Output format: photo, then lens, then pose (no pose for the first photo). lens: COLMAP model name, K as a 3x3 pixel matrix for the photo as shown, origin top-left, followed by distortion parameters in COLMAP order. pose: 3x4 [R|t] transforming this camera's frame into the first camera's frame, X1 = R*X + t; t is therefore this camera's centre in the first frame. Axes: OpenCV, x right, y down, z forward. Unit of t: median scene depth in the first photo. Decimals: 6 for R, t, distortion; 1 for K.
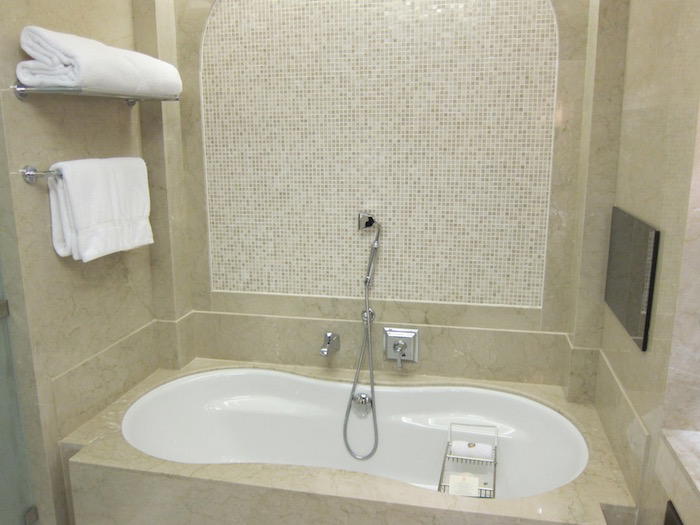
lens RADIAL K [[585.9, 0, 349.8], [0, 585.9, 261.8], [0, 0, 1]] dist [-0.051916, 0.010163]
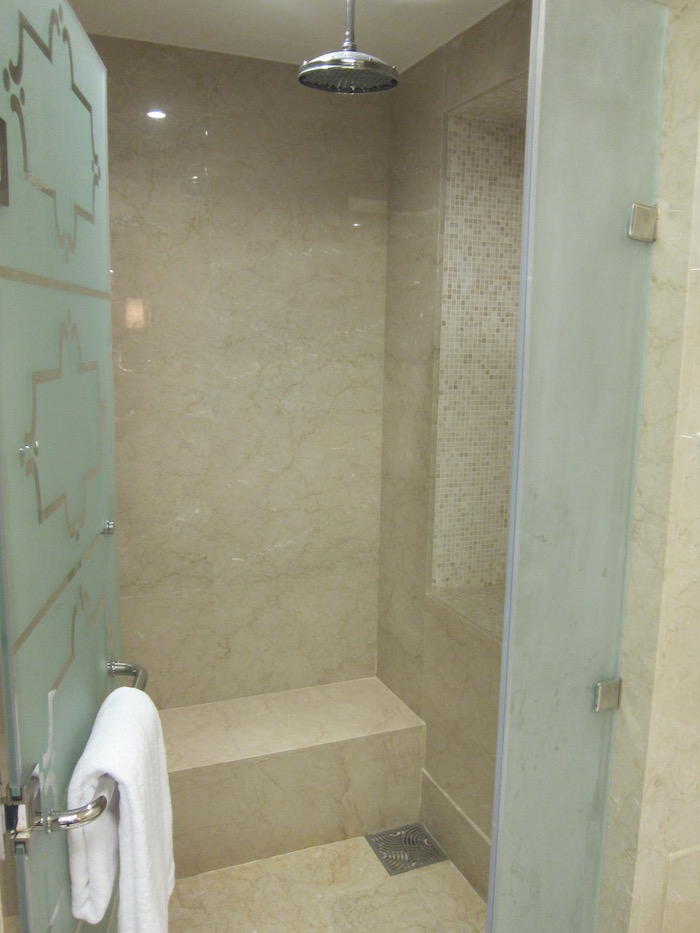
lens RADIAL K [[780.9, 0, 350.1], [0, 780.9, 466.7], [0, 0, 1]] dist [-0.051916, 0.010163]
pose [[0.584372, 0.137708, -0.799716, -0.210989], [-0.194601, 0.980521, 0.026641, -0.088895], [0.787807, 0.140057, 0.599787, 0.368711]]
